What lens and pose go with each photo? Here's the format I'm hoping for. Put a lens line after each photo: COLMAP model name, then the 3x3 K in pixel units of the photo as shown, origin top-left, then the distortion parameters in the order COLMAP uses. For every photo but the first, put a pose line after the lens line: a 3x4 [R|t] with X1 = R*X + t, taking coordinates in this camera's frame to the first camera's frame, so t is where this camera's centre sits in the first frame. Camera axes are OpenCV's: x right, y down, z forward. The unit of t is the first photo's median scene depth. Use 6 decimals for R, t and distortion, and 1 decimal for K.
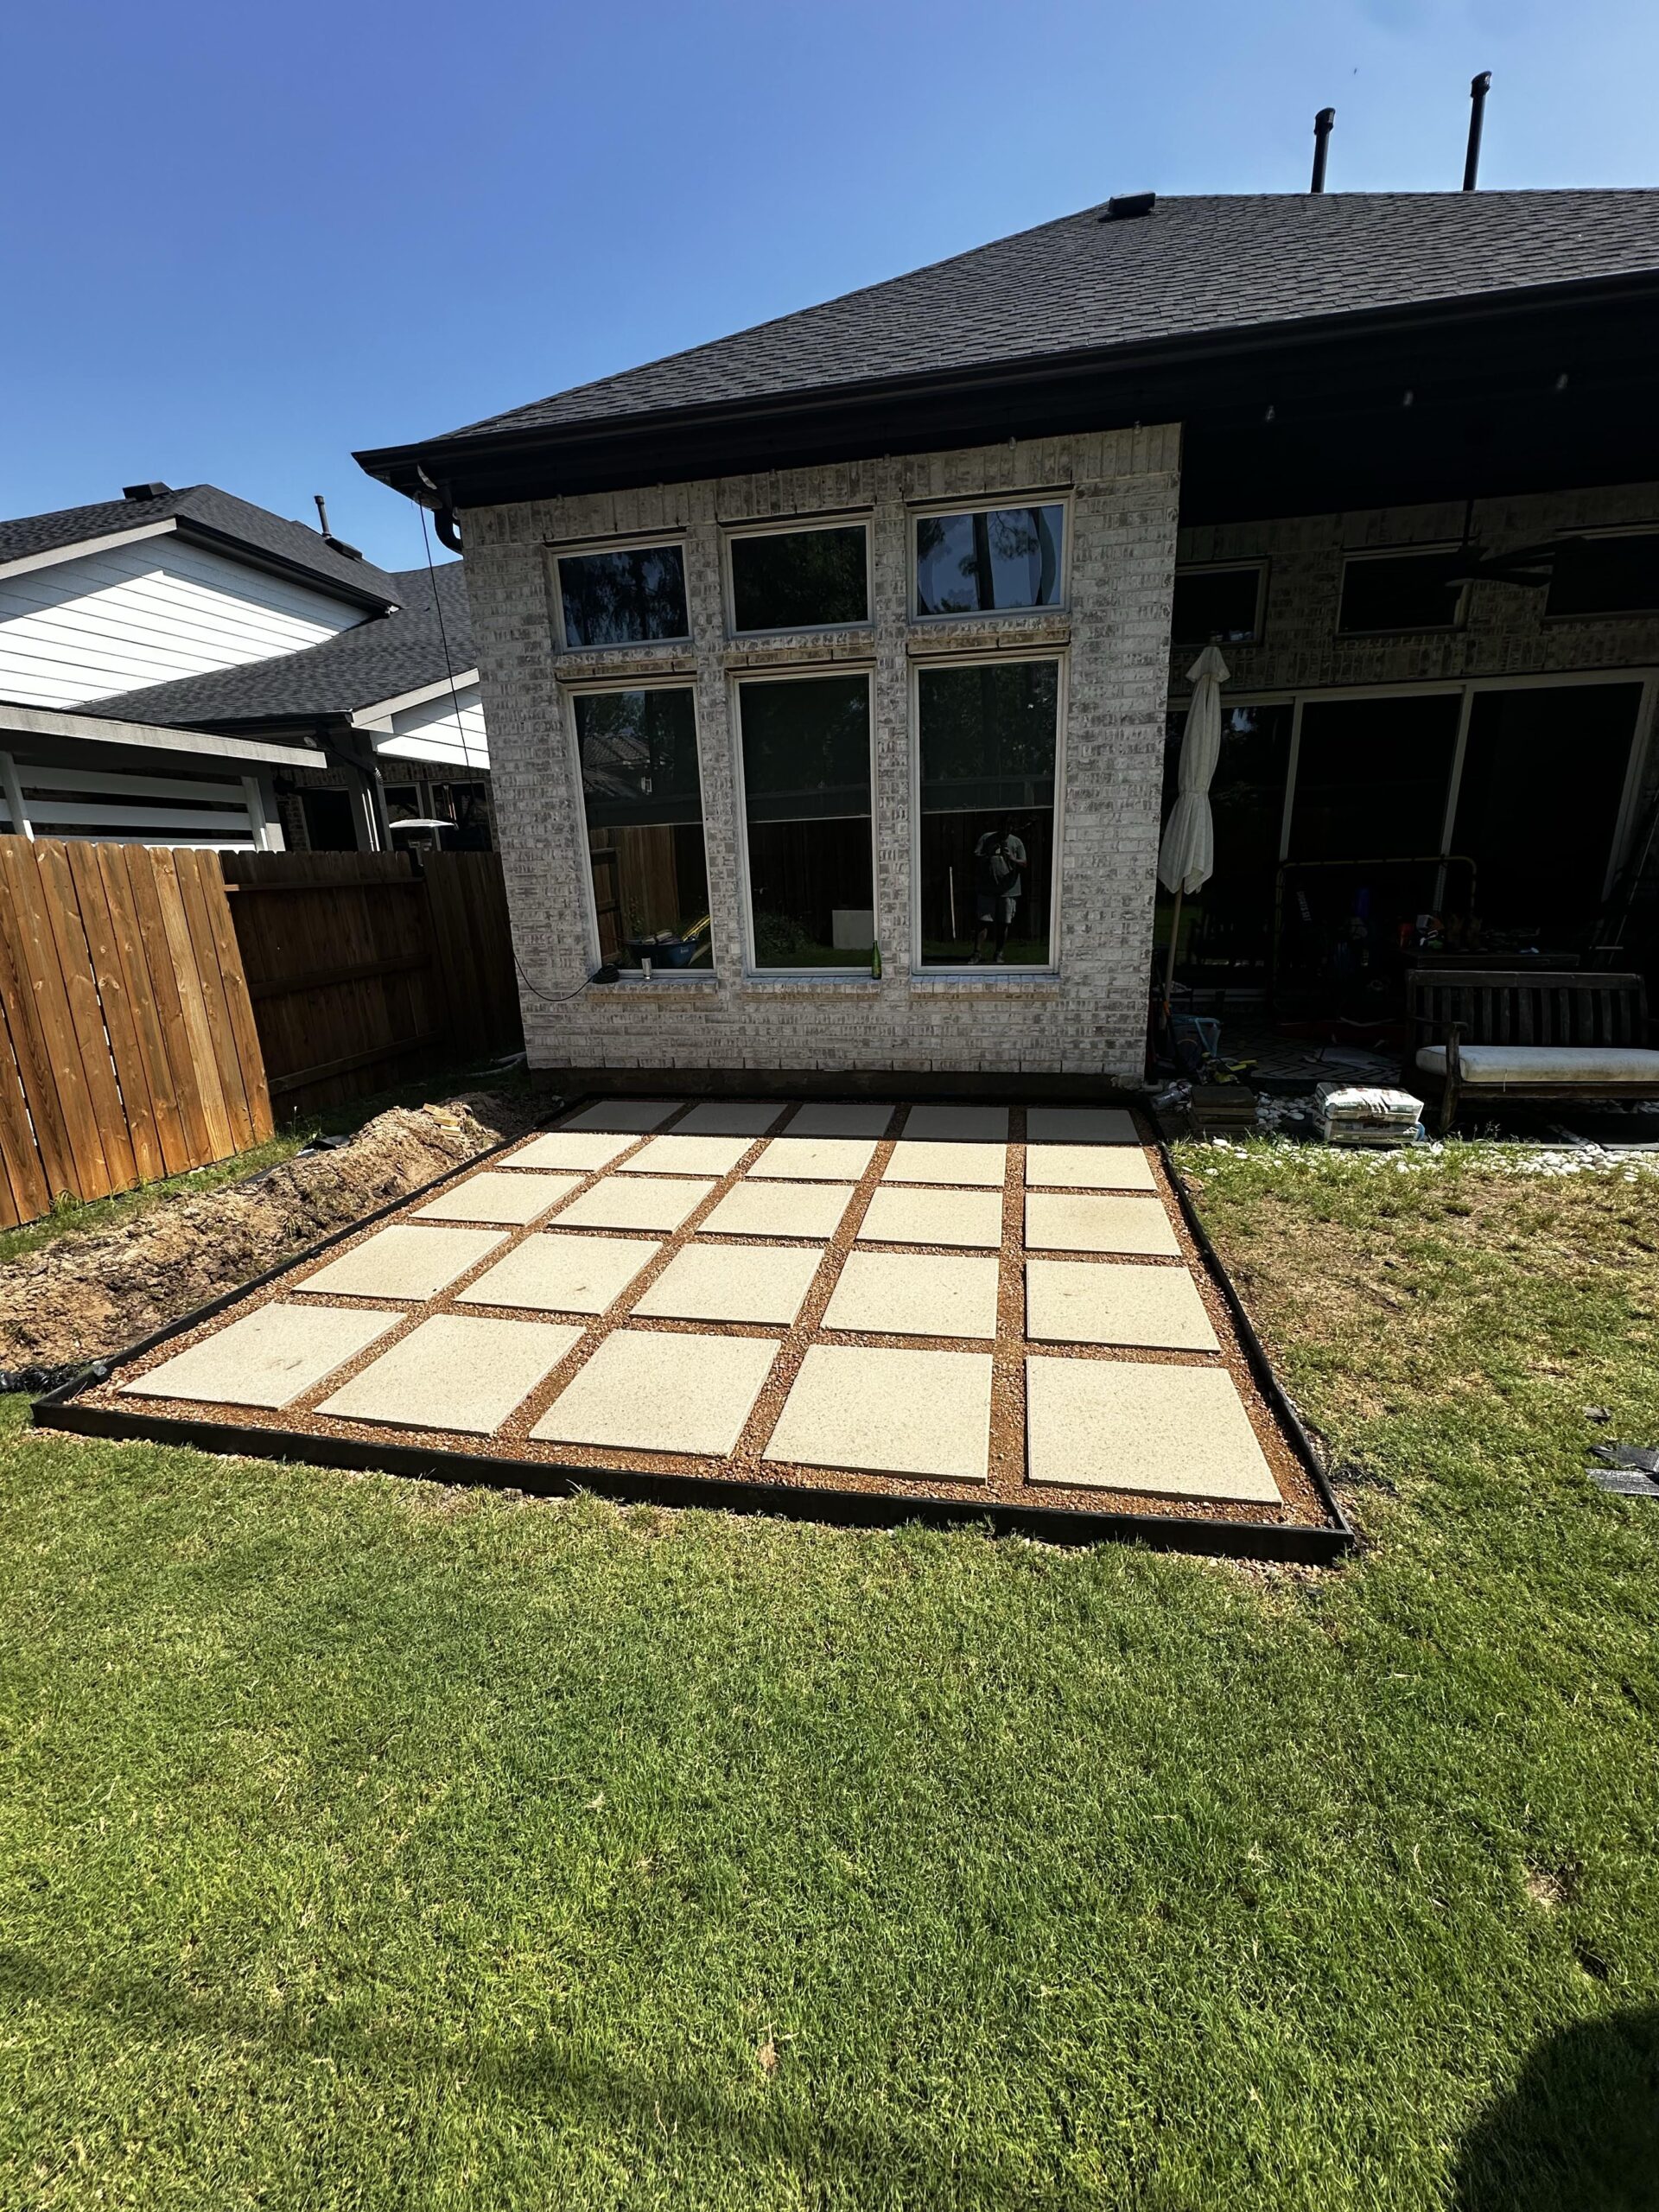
lens RADIAL K [[884.9, 0, 834.5], [0, 884.9, 1105.6], [0, 0, 1]] dist [-0.004292, 0.000934]
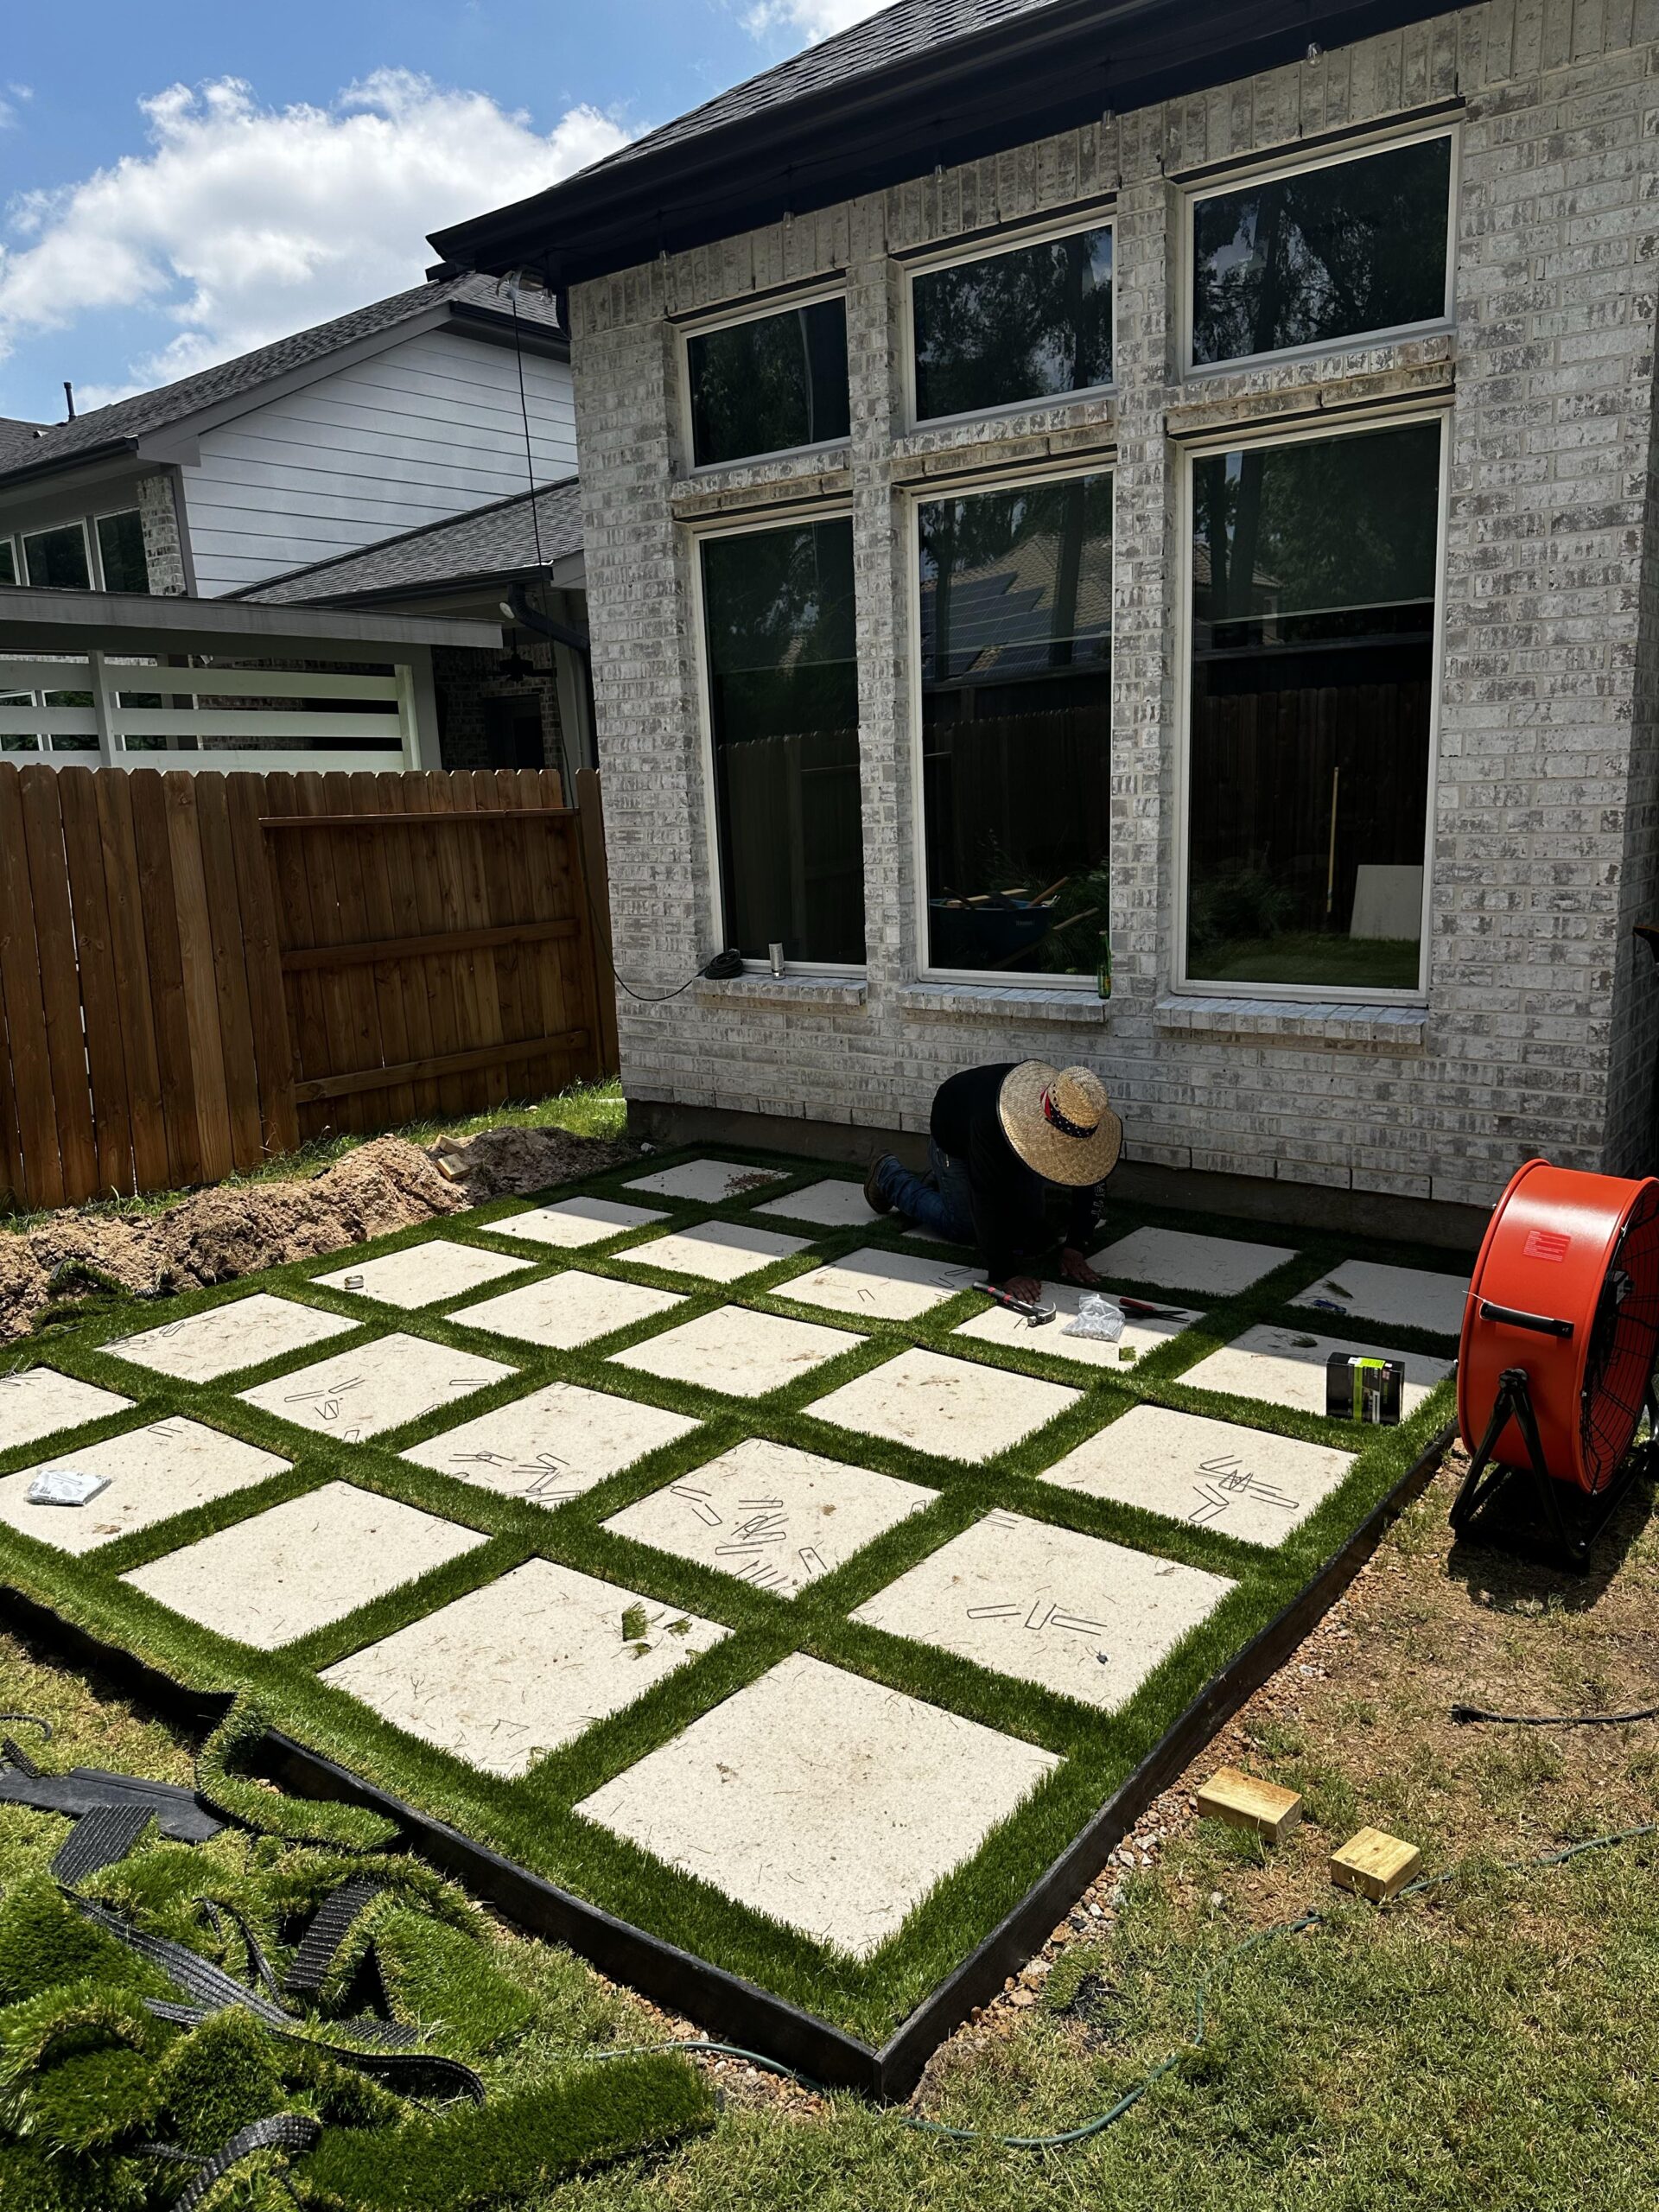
lens RADIAL K [[1563.0, 0, 828.8], [0, 1563.0, 1110.4], [0, 0, 1]] dist [0.061047, -0.078914]
pose [[0.895203, 0.092786, -0.435892, 0.354313], [-0.114067, 0.993210, -0.022843, -0.028804], [0.430813, 0.070170, 0.899709, 0.019960]]
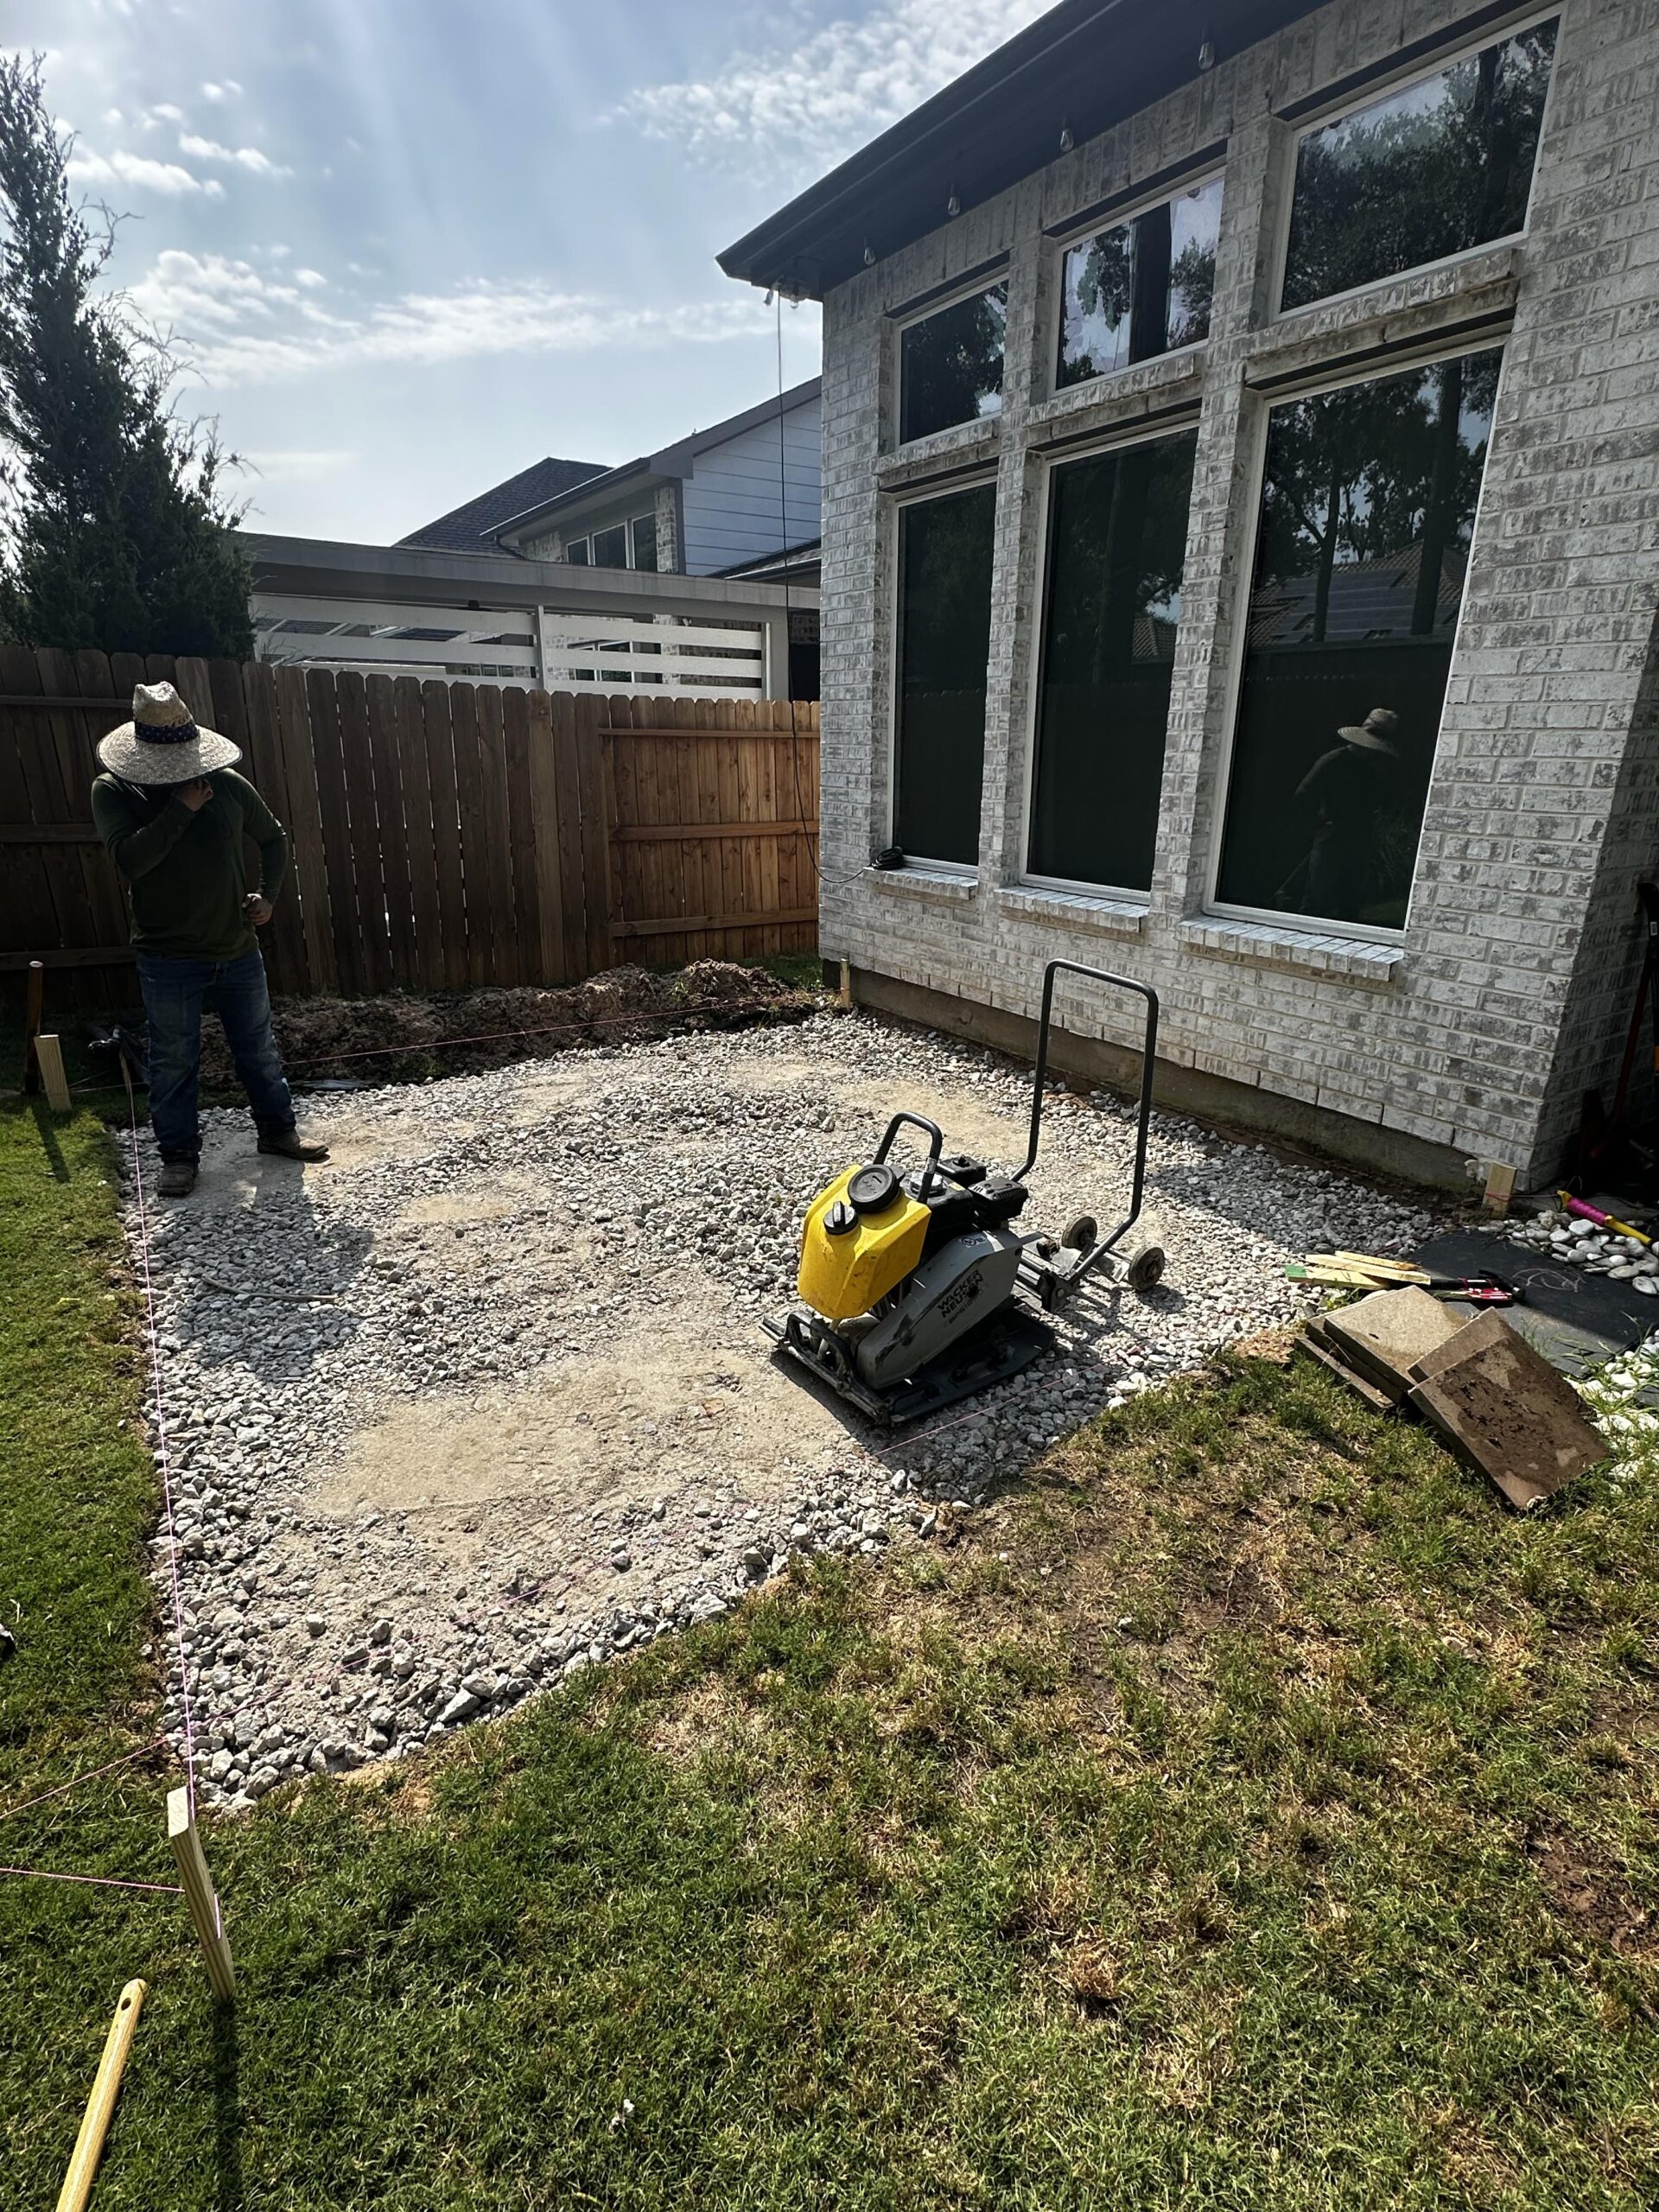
lens RADIAL K [[1095.1, 0, 828.1], [0, 1095.1, 1114.1], [0, 0, 1]] dist [-0.002363, 0.000540]
pose [[0.691640, 0.272619, -0.668815, 0.500550], [-0.225831, 0.961224, 0.158271, -0.078025], [0.686028, 0.041572, 0.726386, 0.263757]]
